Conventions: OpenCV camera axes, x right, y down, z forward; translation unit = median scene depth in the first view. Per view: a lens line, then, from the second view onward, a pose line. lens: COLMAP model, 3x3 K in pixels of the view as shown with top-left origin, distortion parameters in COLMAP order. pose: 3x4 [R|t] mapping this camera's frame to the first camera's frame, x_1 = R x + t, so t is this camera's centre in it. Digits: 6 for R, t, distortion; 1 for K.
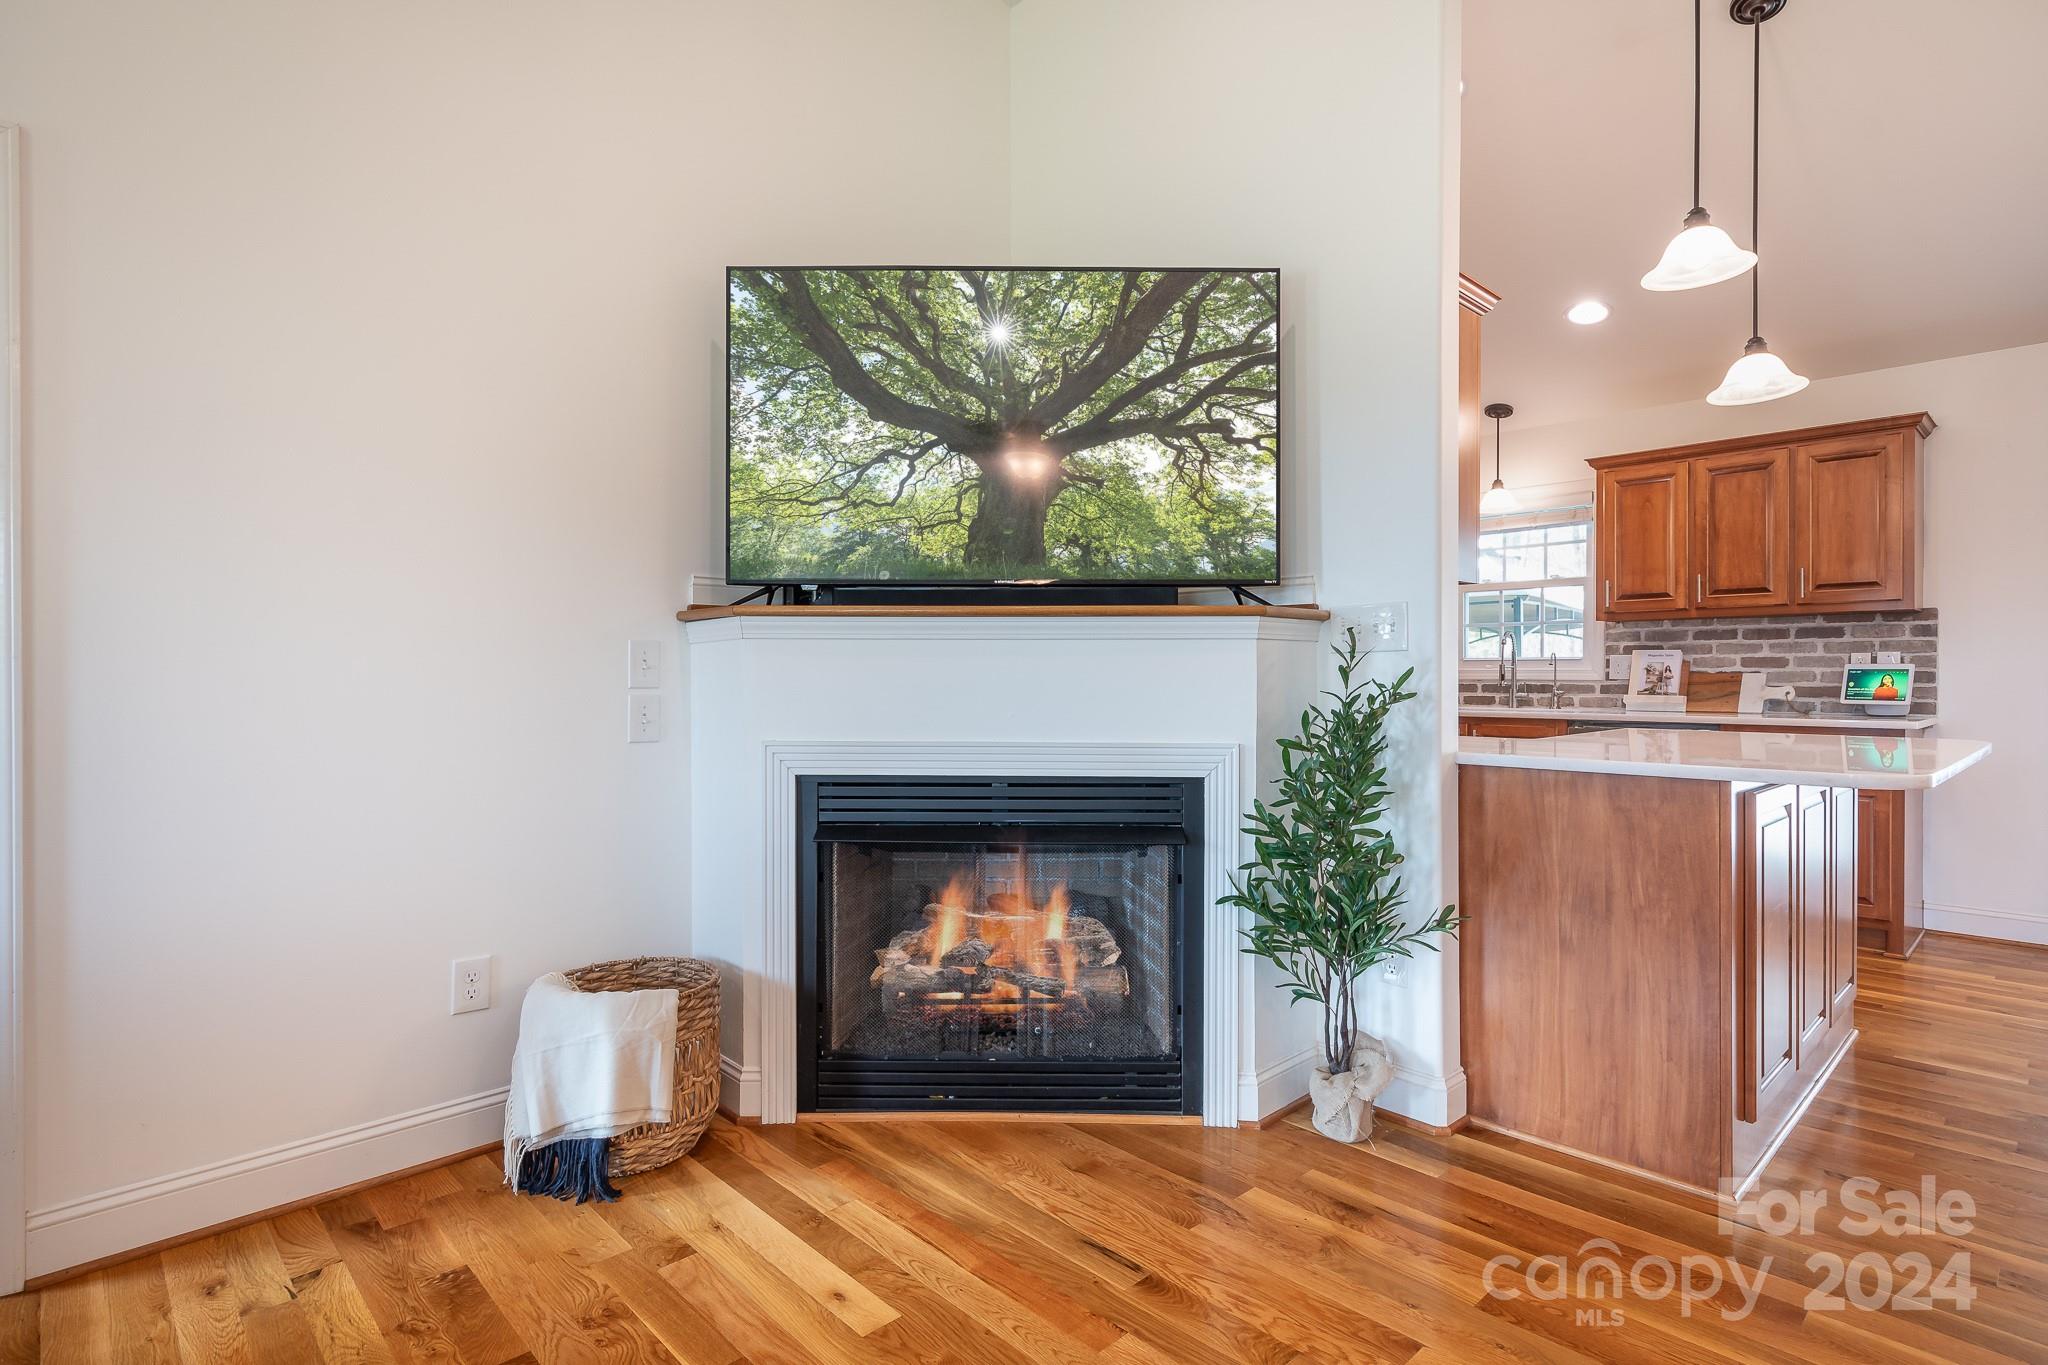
lens RADIAL K [[1037.0, 0, 1029.7], [0, 1037.0, 679.7], [0, 0, 1]] dist [0.015128, -0.003849]
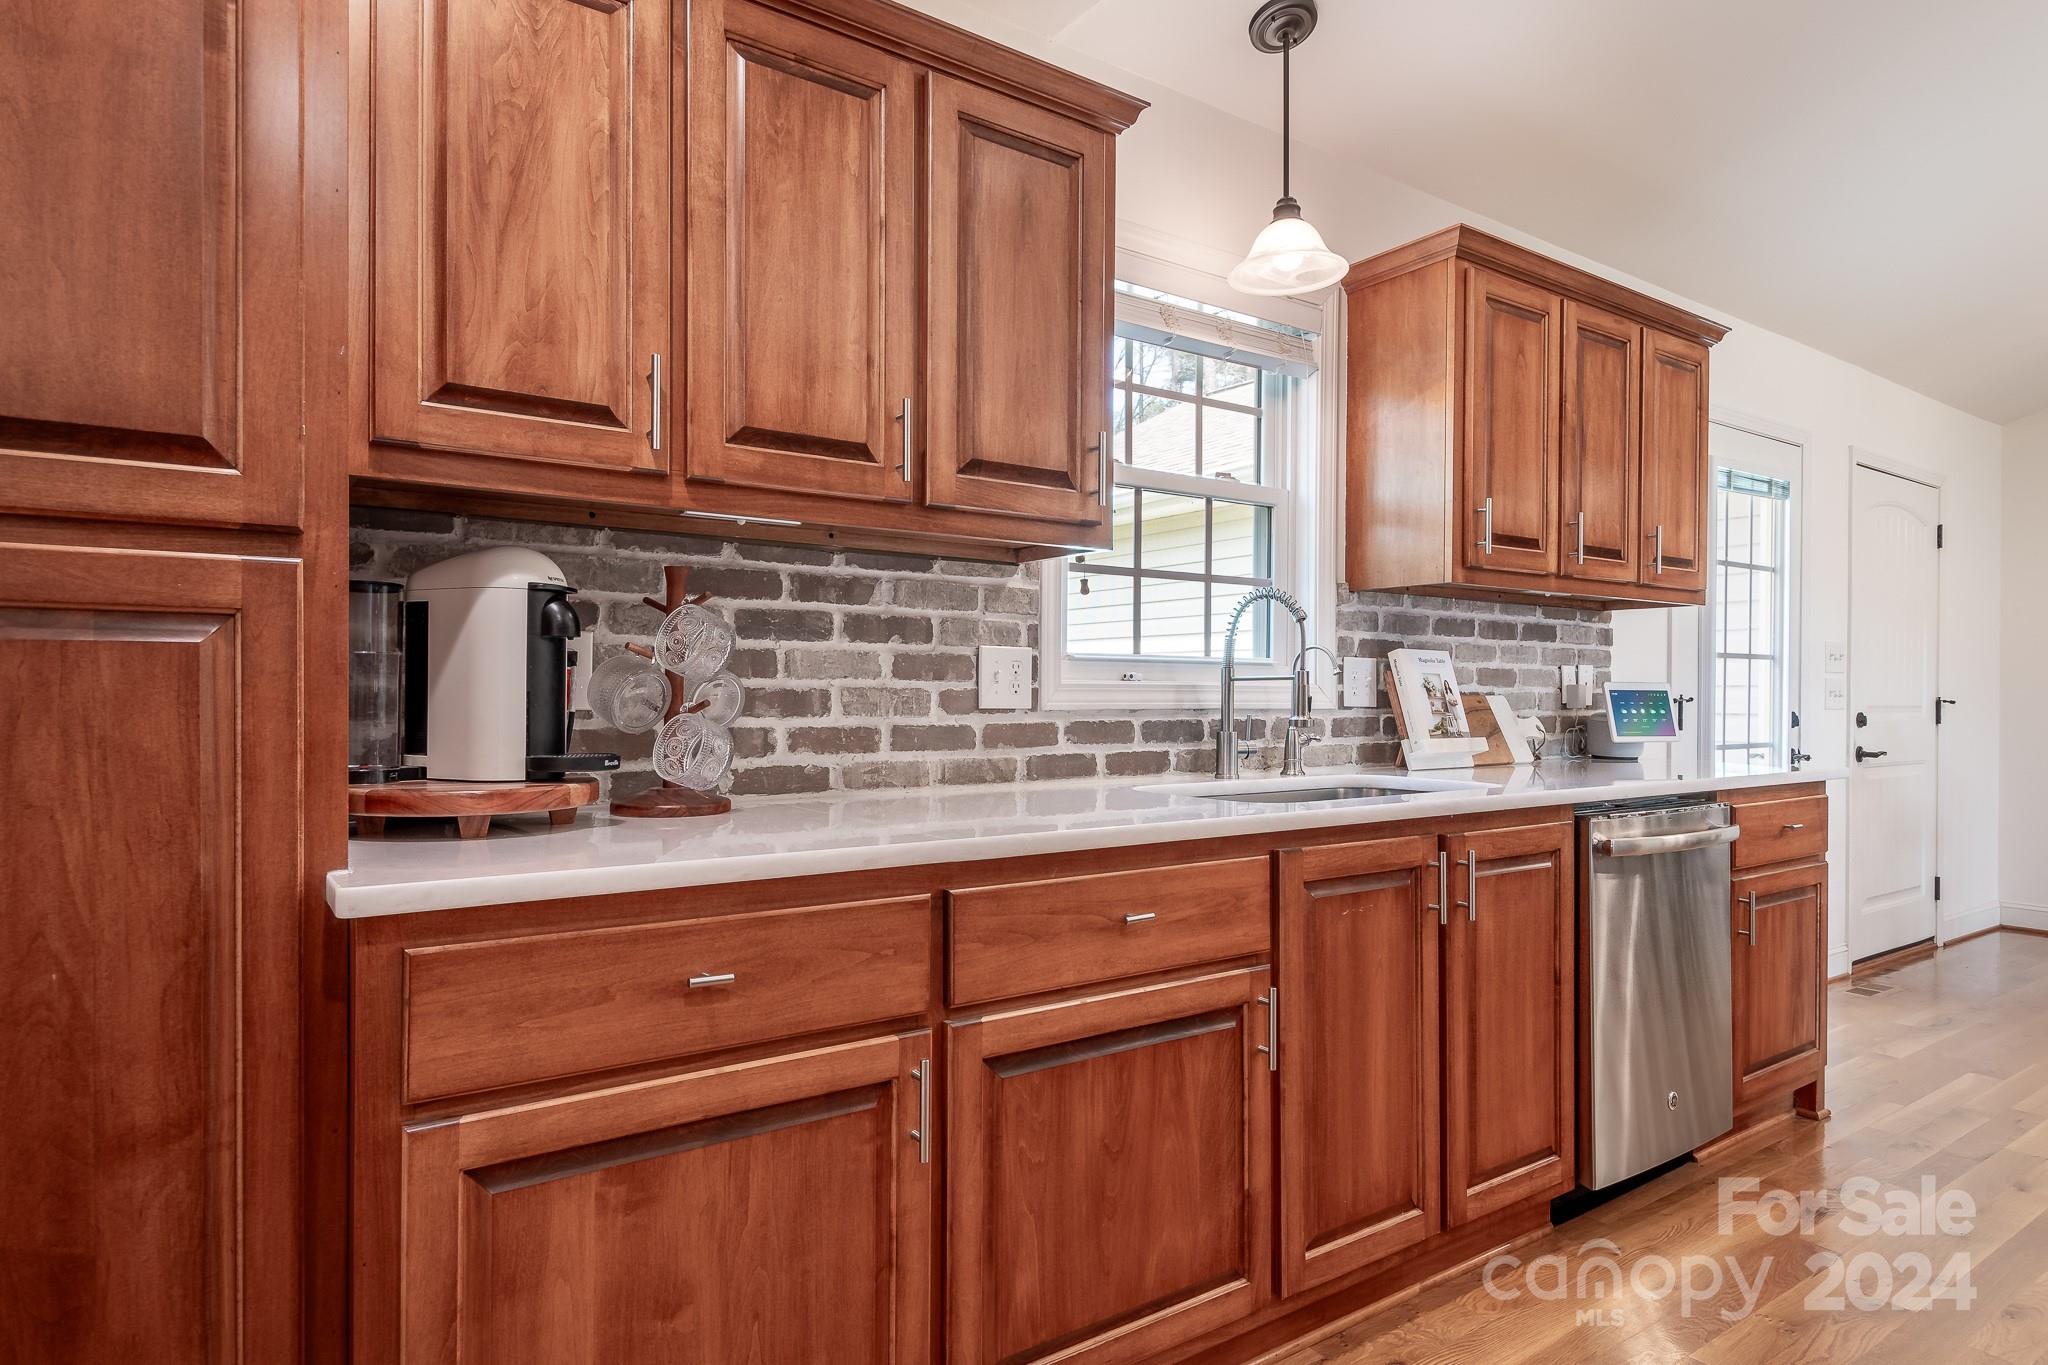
lens RADIAL K [[1133.5, 0, 1023.9], [0, 1133.5, 694.5], [0, 0, 1]] dist [0.004364, 0.000156]
pose [[0.152506, 0.006799, 0.988279, 0.014661], [0.005352, 0.999956, -0.007706, -0.002975], [-0.988288, 0.006465, 0.152463, 1.078103]]
